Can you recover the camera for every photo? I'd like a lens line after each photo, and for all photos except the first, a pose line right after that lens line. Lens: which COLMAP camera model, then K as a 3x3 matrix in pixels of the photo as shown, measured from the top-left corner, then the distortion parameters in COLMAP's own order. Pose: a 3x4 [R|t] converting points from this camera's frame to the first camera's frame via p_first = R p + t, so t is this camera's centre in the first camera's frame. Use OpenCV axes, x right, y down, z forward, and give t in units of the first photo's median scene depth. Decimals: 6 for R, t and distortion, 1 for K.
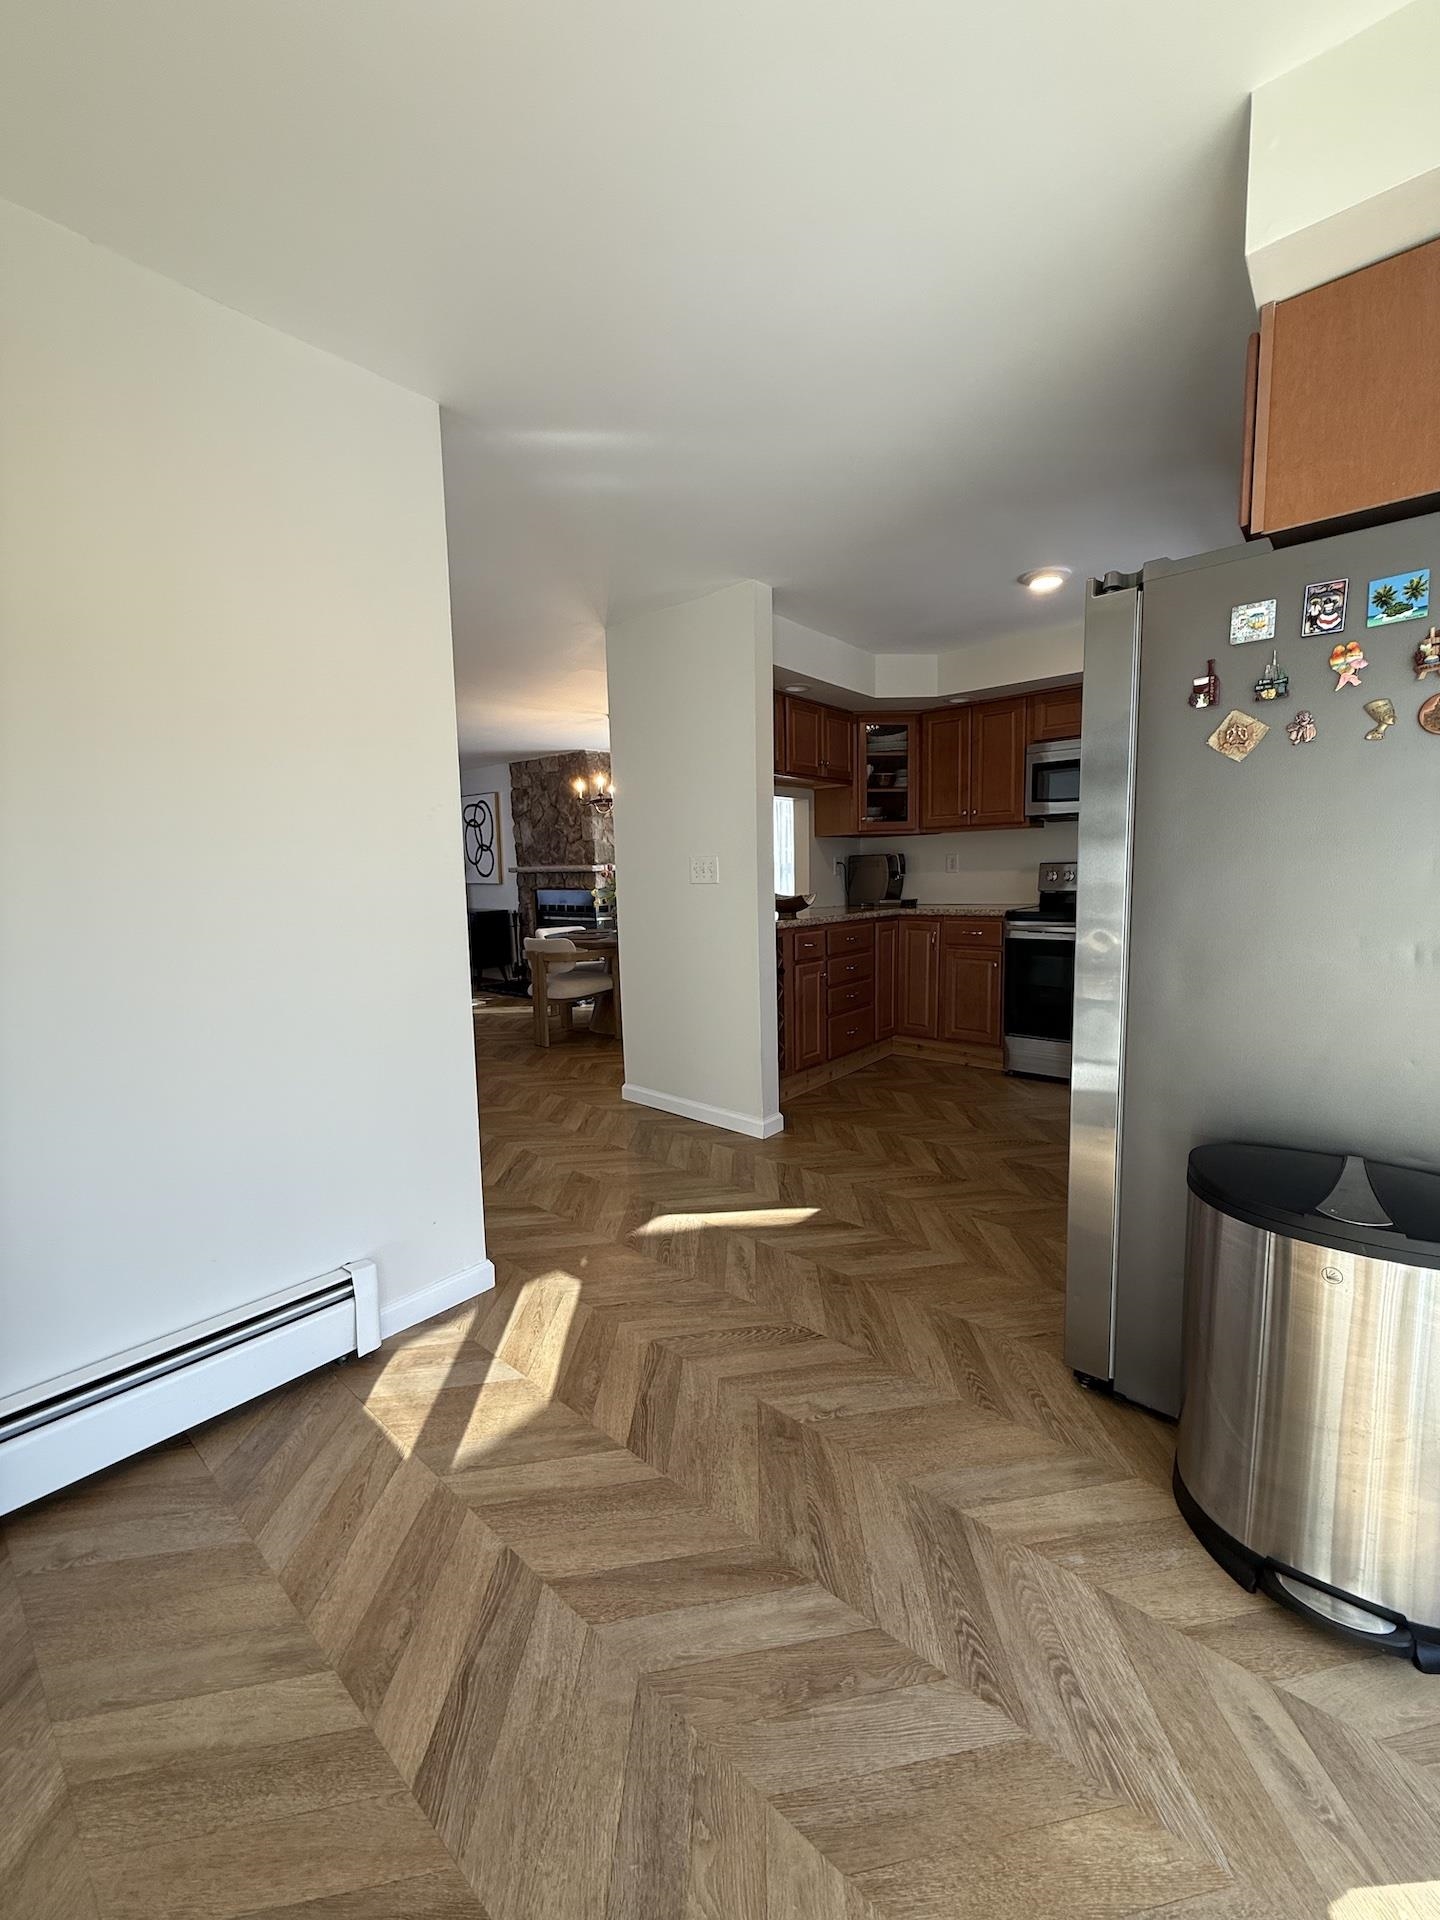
lens RADIAL K [[764.8, 0, 720.0], [0, 764.8, 960.0], [0, 0, 1]] dist [0.001562, 0.000183]
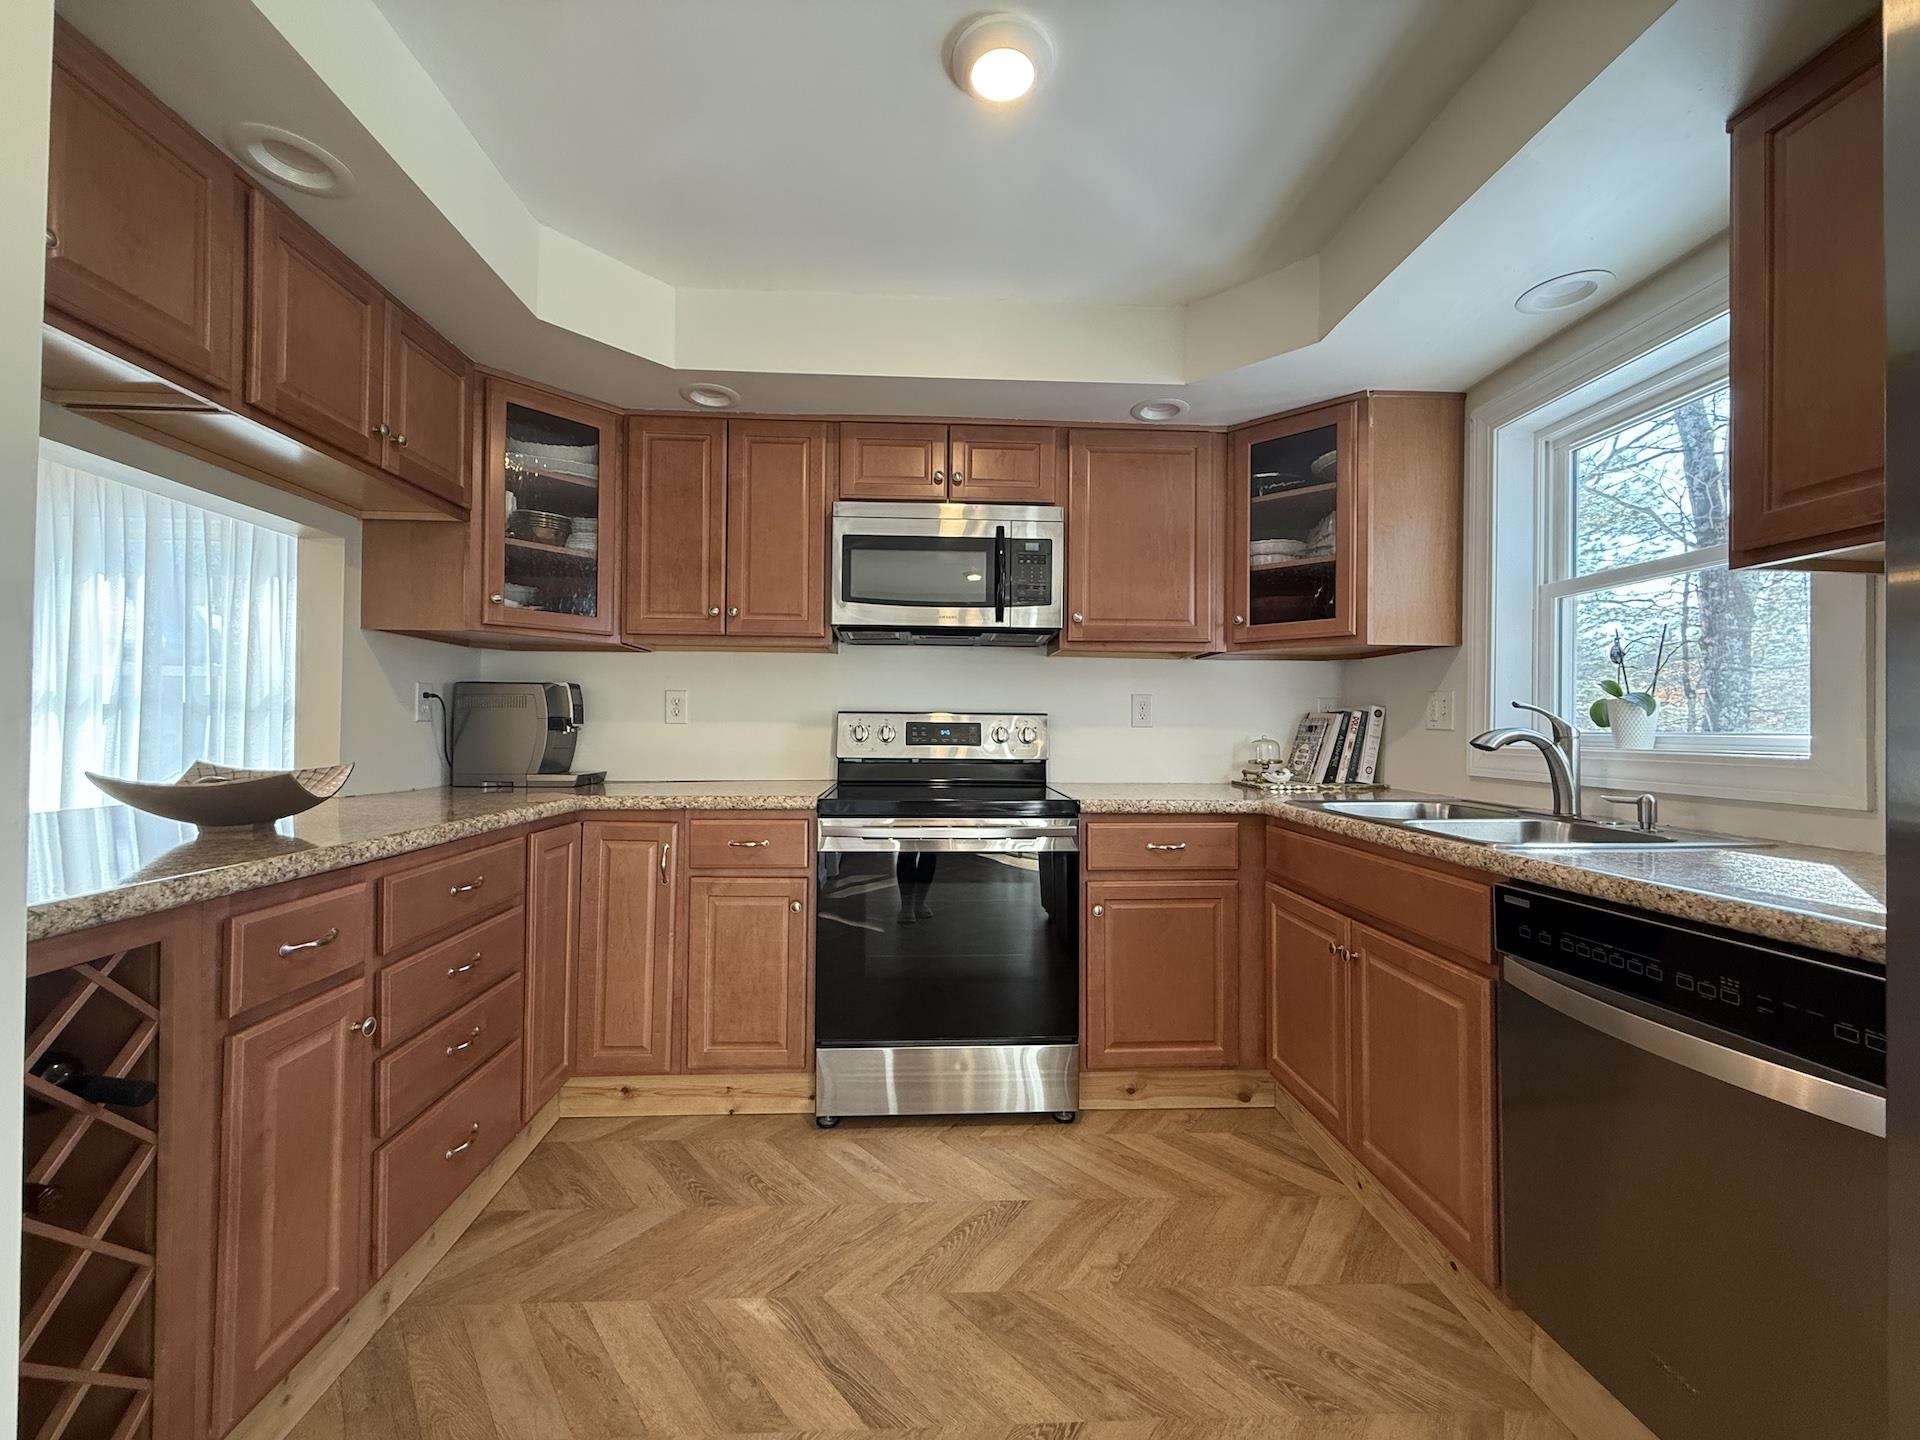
lens RADIAL K [[764.8, 0, 960.0], [0, 764.8, 720.0], [0, 0, 1]] dist [0.001562, 0.000183]
pose [[0.725617, 0.035882, 0.687163, 0.080097], [0.054190, 0.992558, -0.109052, -0.050327], [-0.685962, 0.116368, 0.718272, 0.507625]]
